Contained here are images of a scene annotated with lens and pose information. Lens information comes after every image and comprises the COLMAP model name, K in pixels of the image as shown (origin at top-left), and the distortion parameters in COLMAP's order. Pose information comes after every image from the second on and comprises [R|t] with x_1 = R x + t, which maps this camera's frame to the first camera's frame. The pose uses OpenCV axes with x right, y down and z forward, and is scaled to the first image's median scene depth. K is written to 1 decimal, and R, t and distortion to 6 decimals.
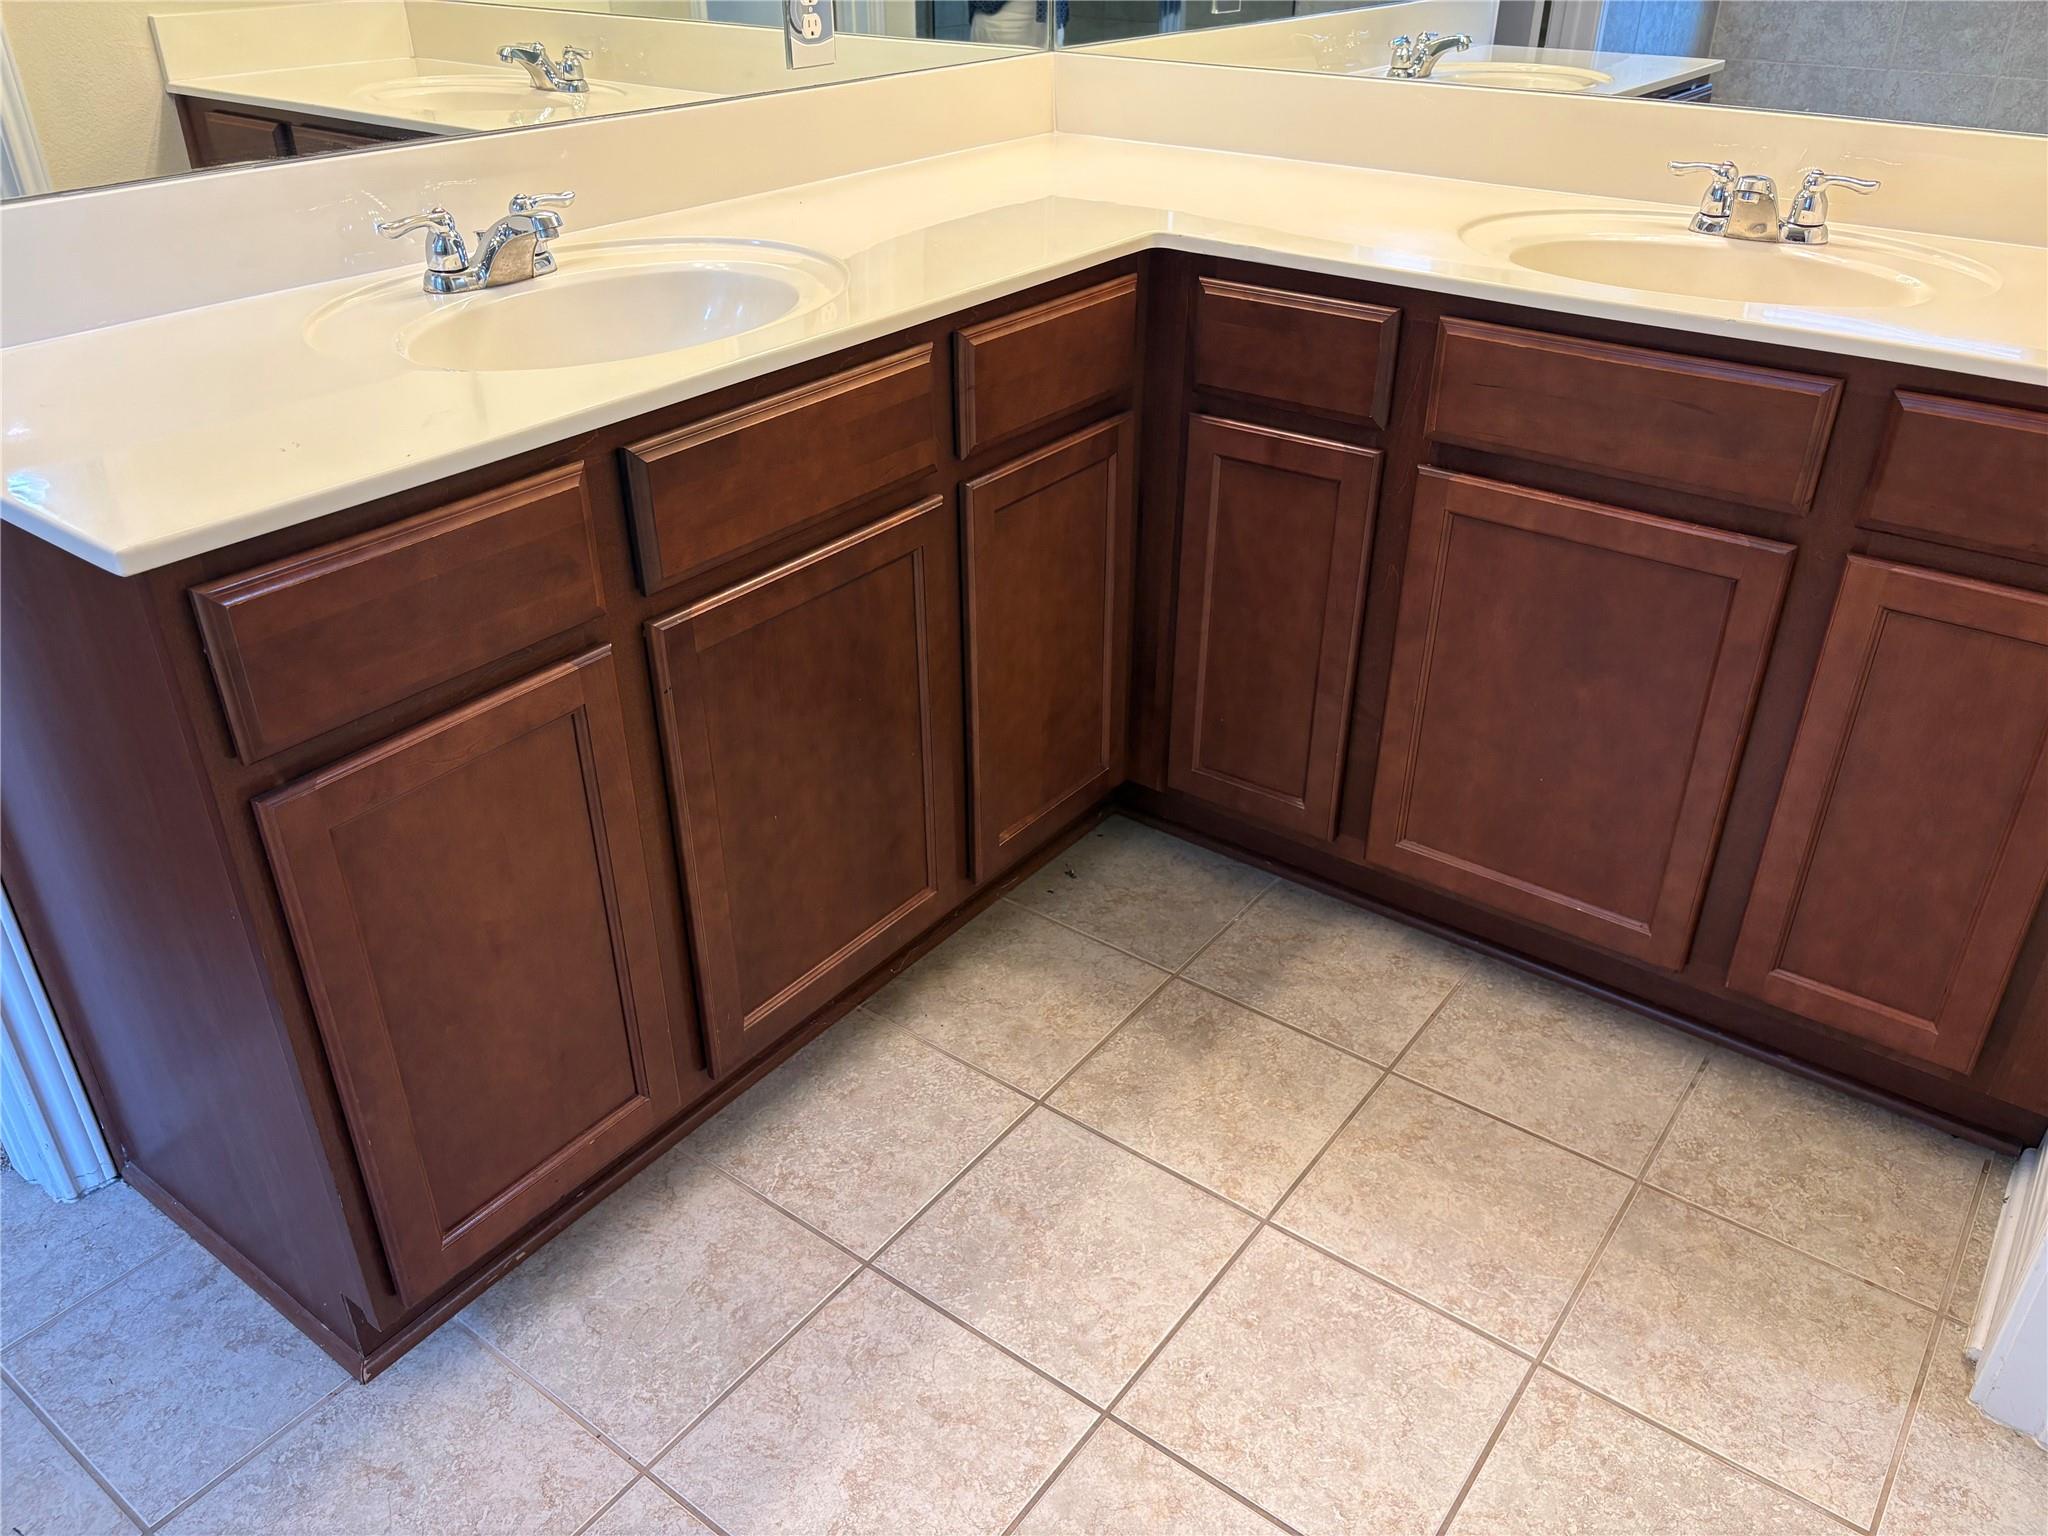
lens RADIAL K [[1563.4, 0, 1022.8], [0, 1563.4, 774.6], [0, 0, 1]] dist [0.026983, -0.025873]
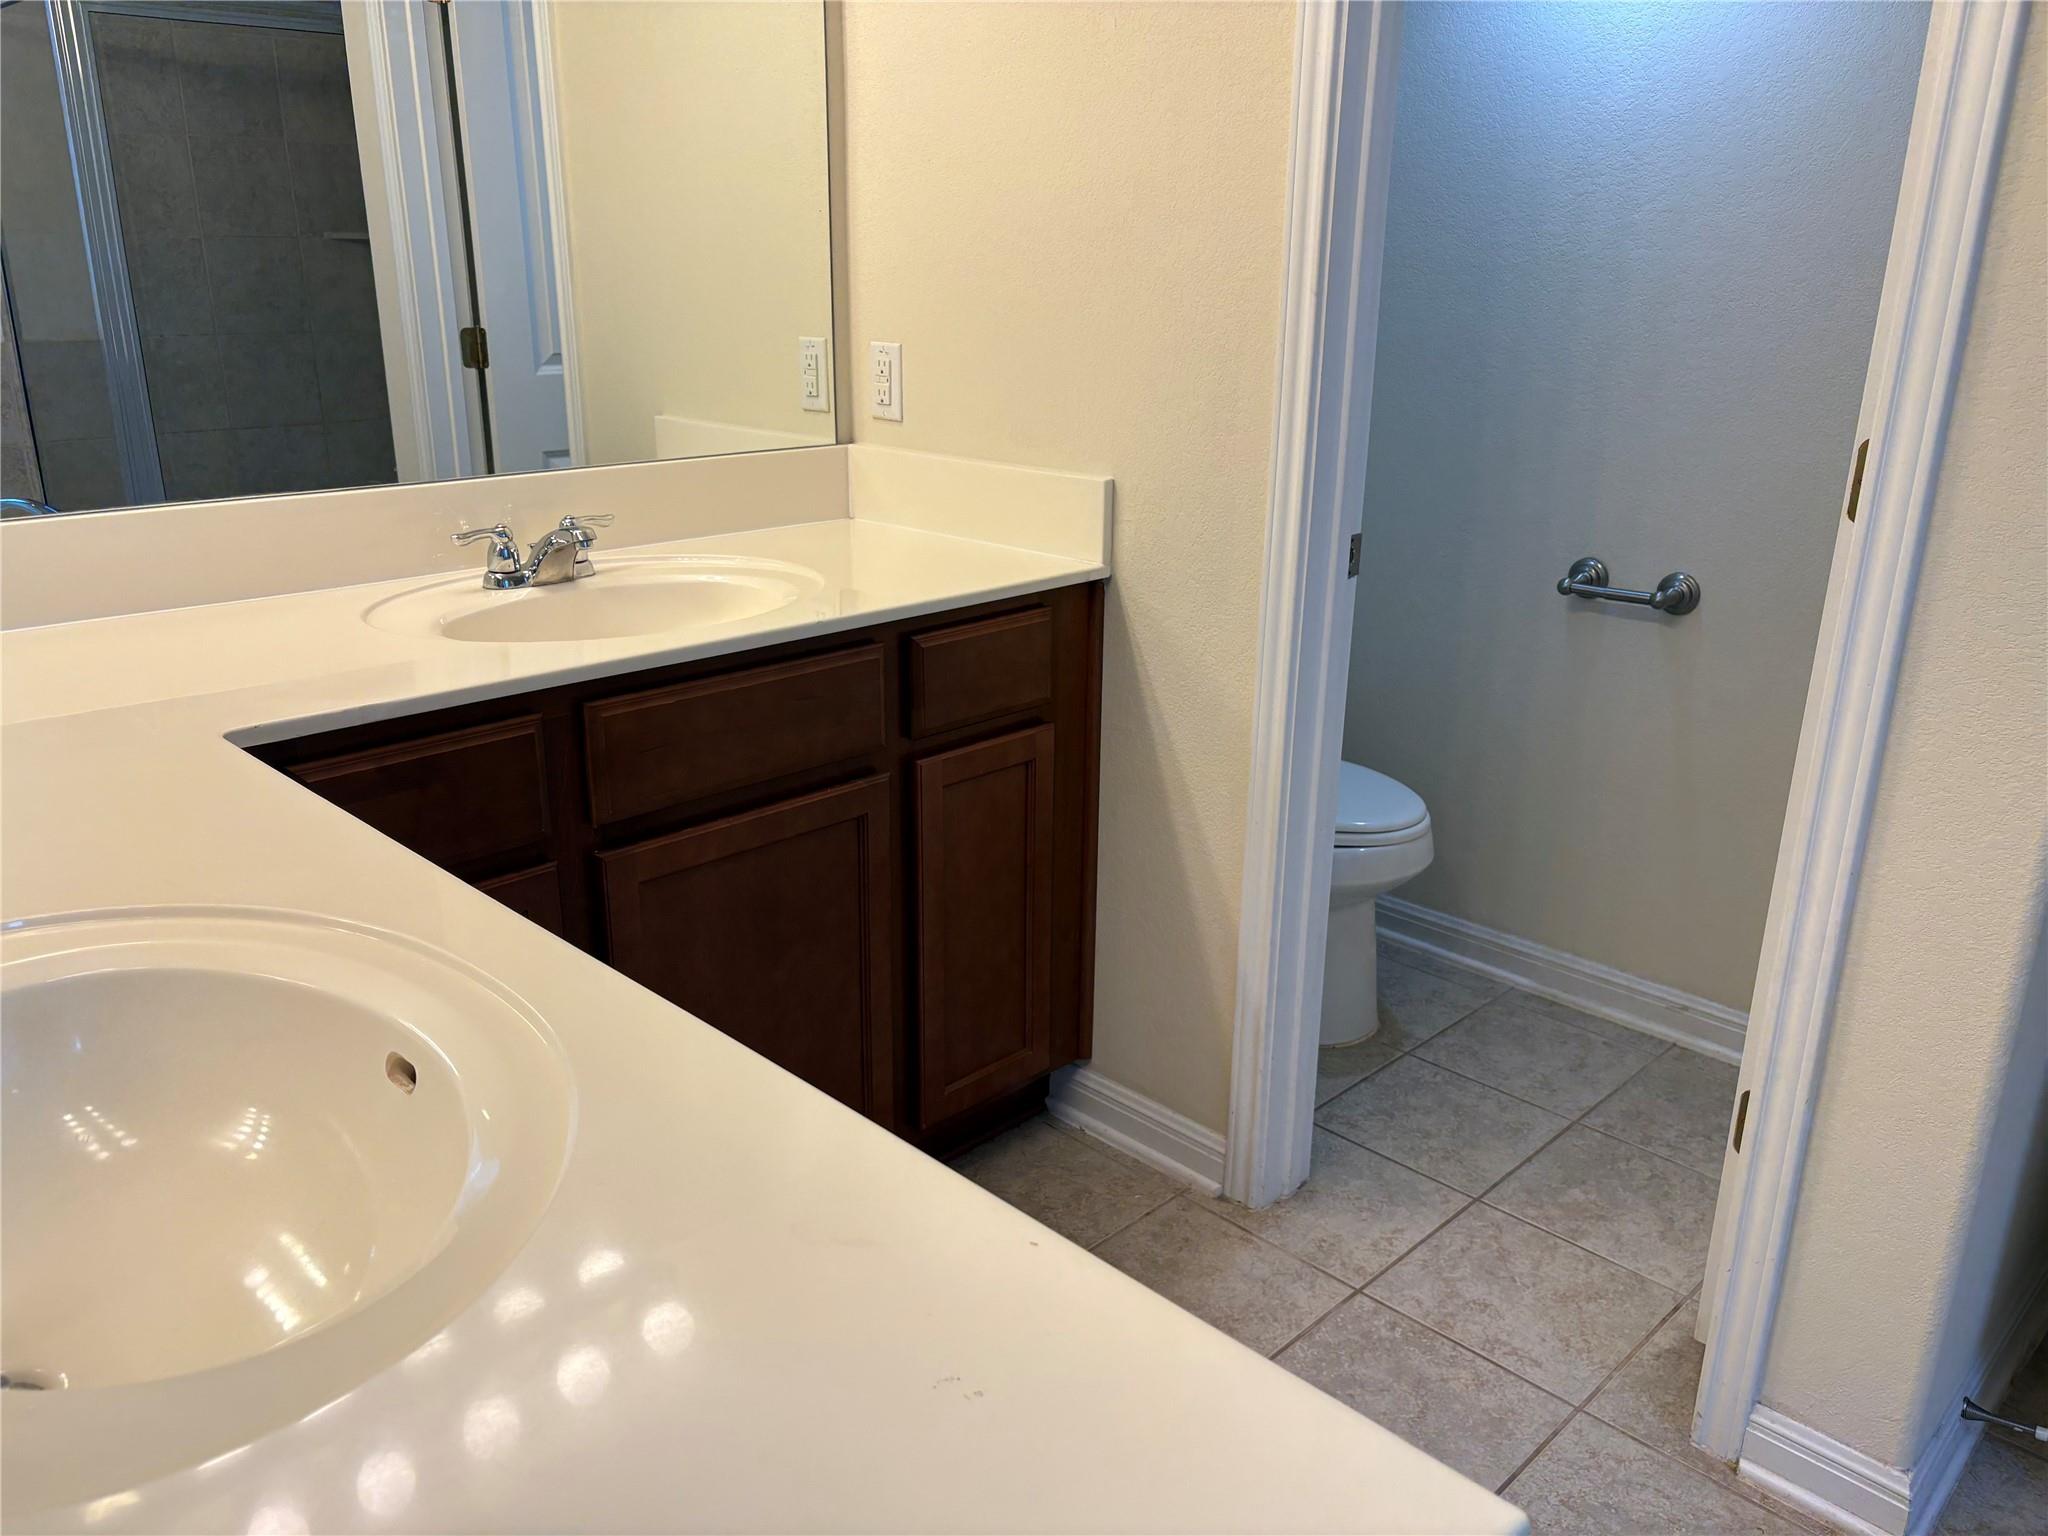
lens RADIAL K [[1563.4, 0, 1022.7], [0, 1563.4, 768.2], [0, 0, 1]] dist [0.026983, -0.025873]
pose [[0.145348, -0.315255, 0.937810, -0.621731], [0.492397, 0.845199, 0.207808, -0.334873], [-0.858149, 0.431570, 0.278079, 0.534354]]
